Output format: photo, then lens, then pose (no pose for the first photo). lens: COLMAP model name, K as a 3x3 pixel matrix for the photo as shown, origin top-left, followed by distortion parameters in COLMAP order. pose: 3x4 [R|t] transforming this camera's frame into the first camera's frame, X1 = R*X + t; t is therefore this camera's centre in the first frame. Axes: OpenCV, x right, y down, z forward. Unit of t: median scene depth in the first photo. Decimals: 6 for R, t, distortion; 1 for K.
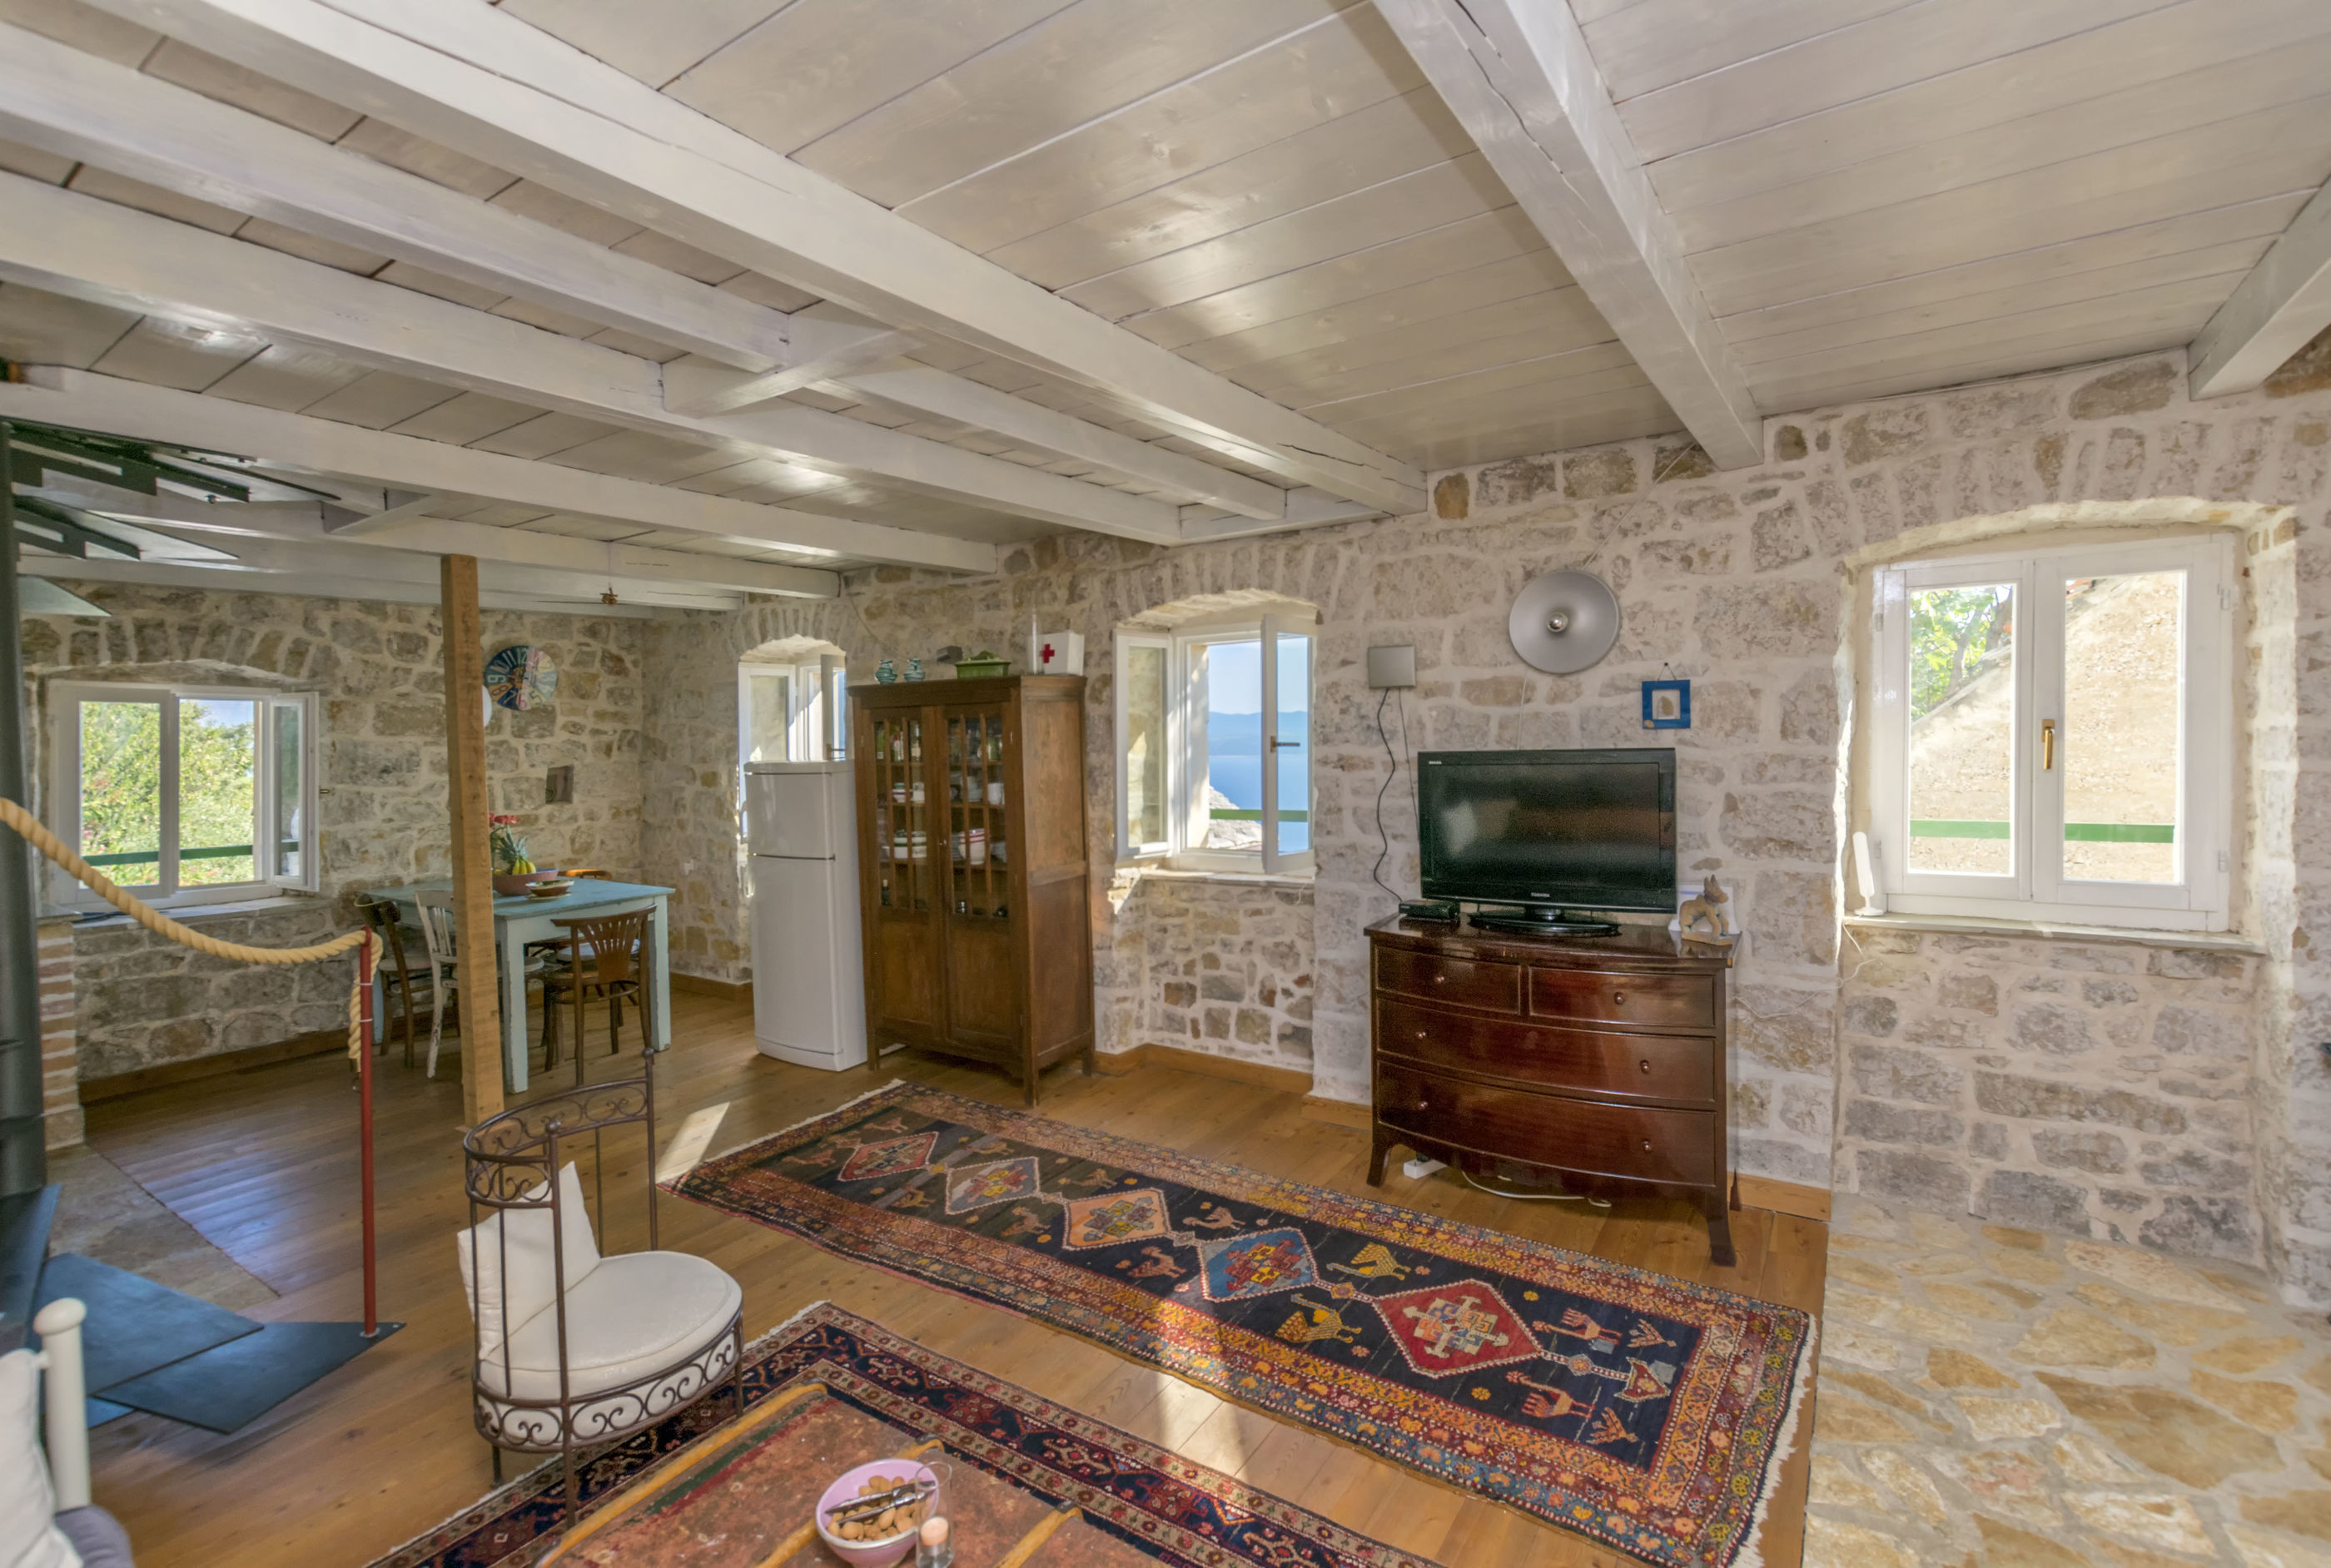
lens RADIAL K [[1021.5, 0, 1196.9], [0, 1021.5, 754.6], [0, 0, 1]] dist [0.002699, -0.000712]
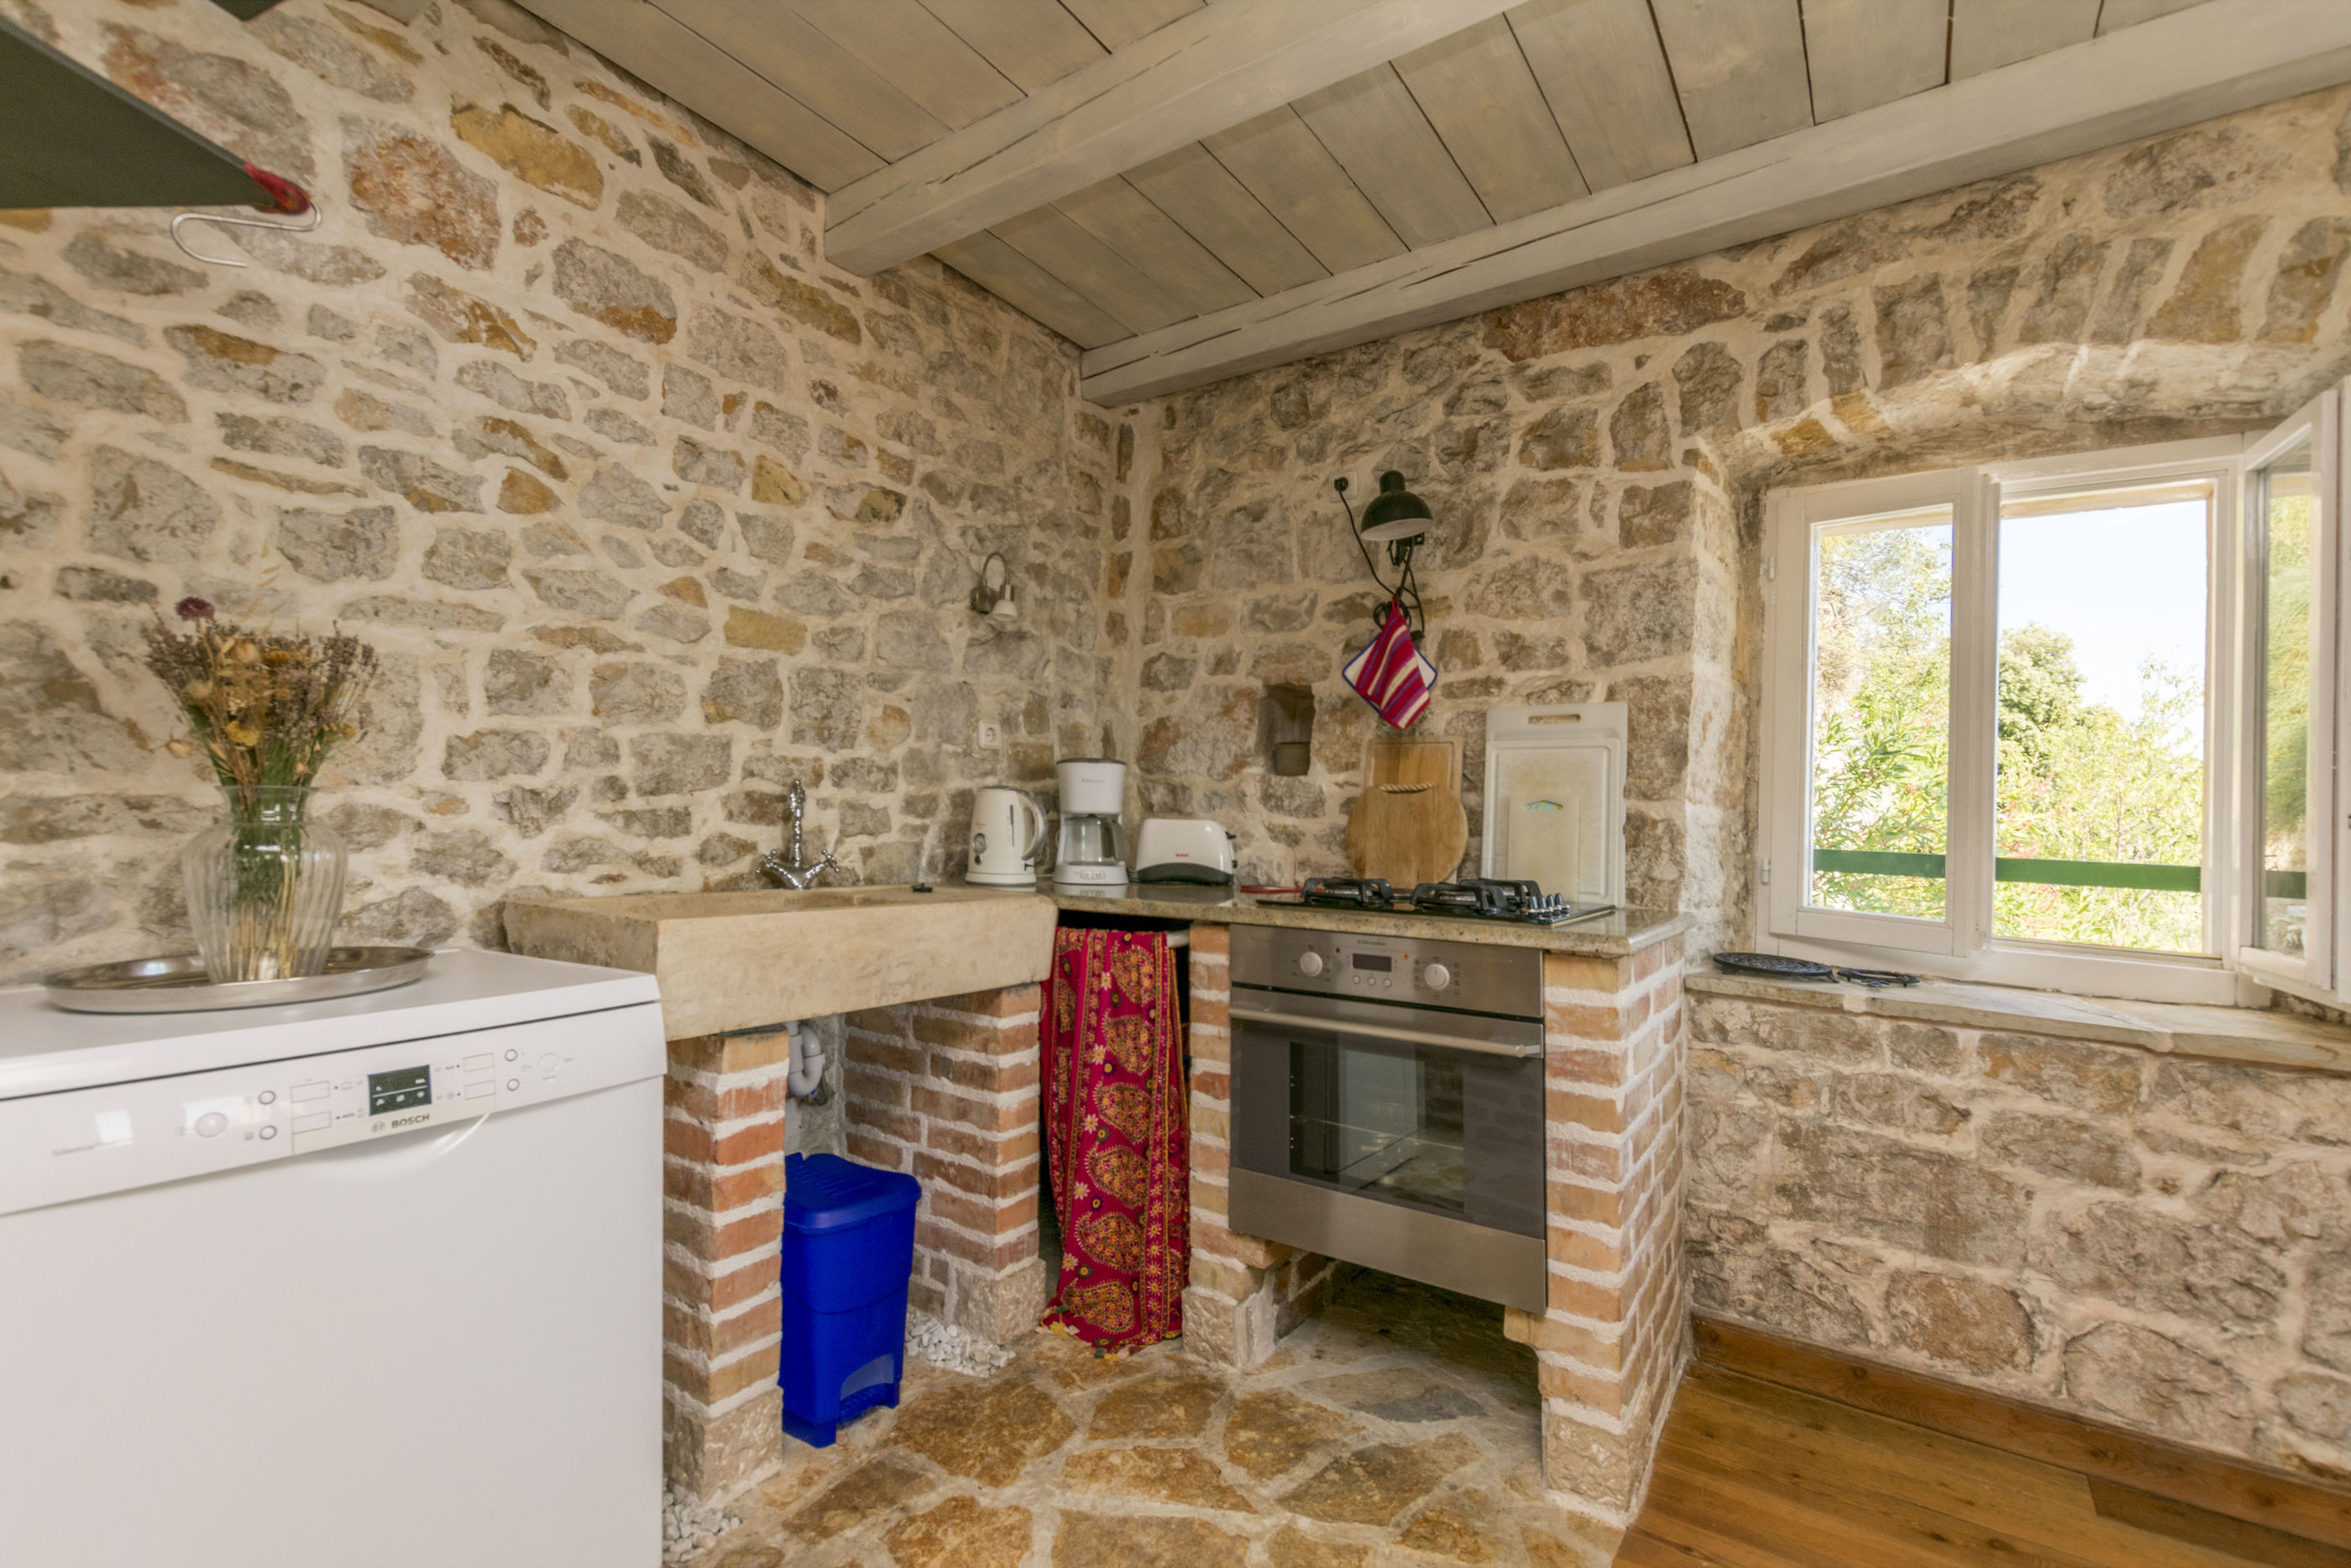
lens RADIAL K [[1030.3, 0, 1144.1], [0, 1030.3, 769.4], [0, 0, 1]] dist [0.002227, -0.001748]
pose [[-0.049628, -0.030411, -0.998305, -0.656810], [-0.043211, 0.998666, -0.028274, 0.104725], [0.997833, 0.041735, -0.050876, 0.797557]]
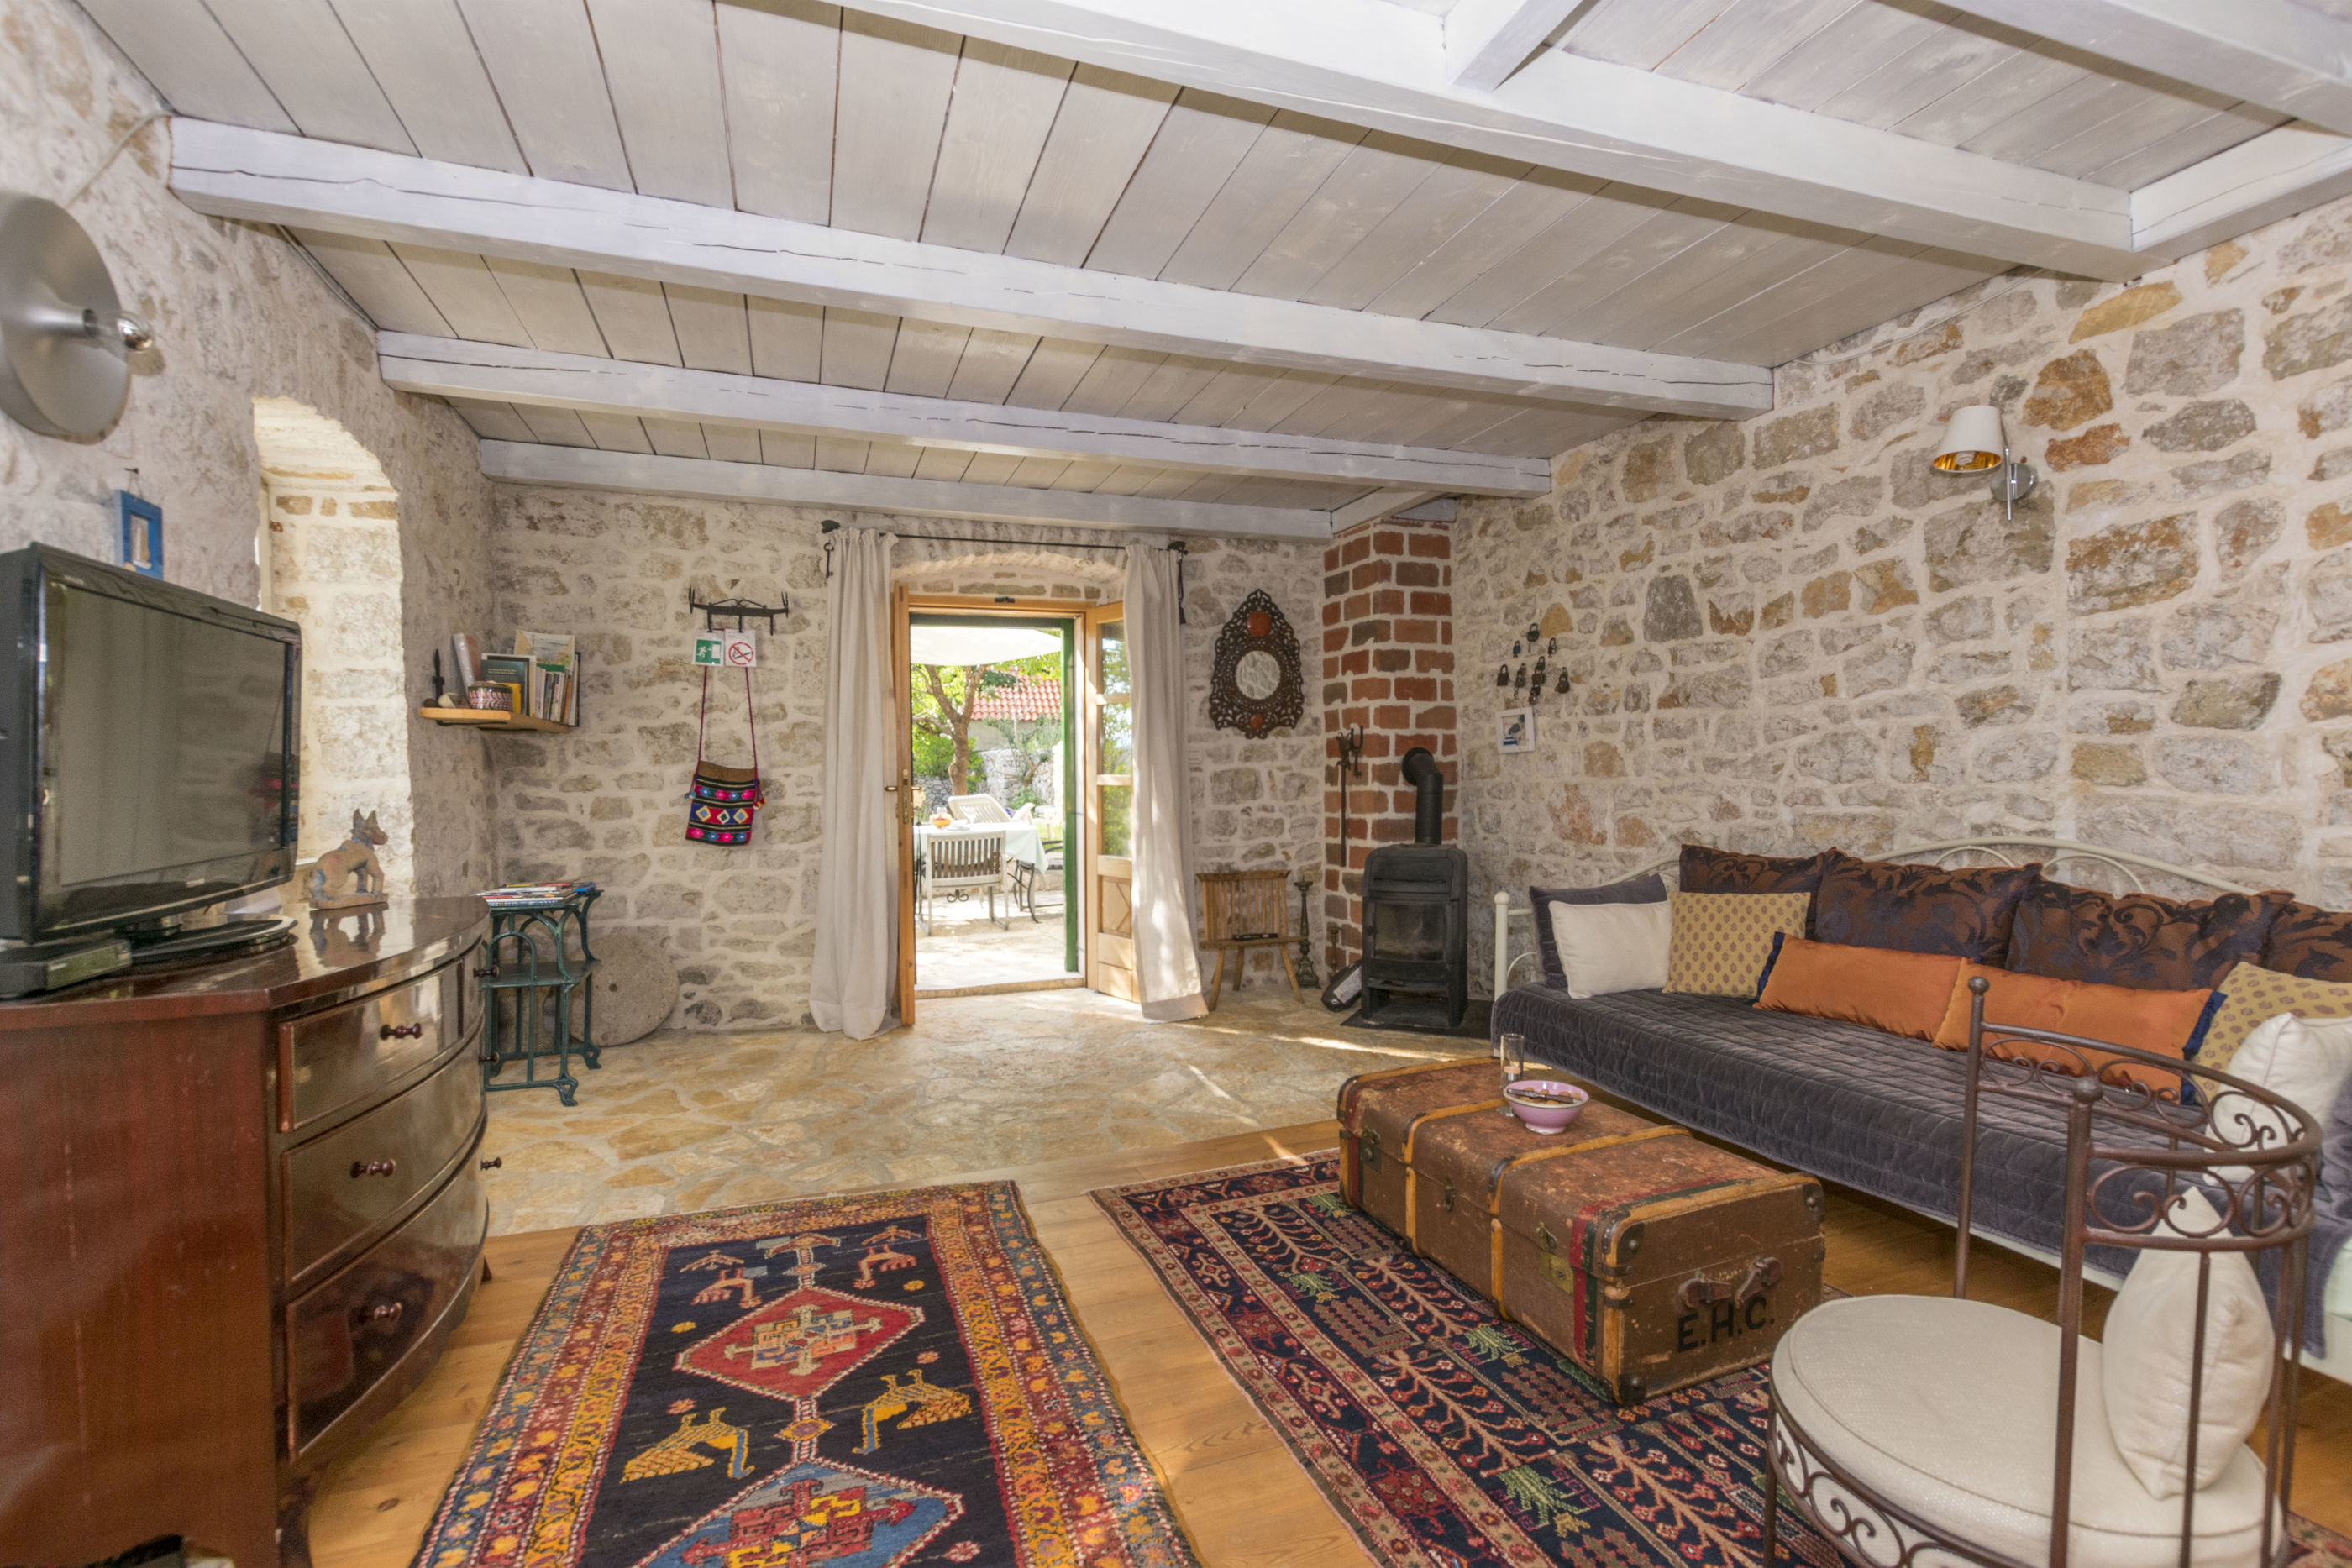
lens RADIAL K [[1030.8, 0, 1184.0], [0, 1030.8, 809.4], [0, 0, 1]] dist [0.002227, -0.001748]
pose [[-0.802511, 0.007635, 0.596588, -0.284338], [0.040096, 0.998348, 0.041160, 0.082106], [-0.595288, 0.056952, -0.801491, 0.894035]]
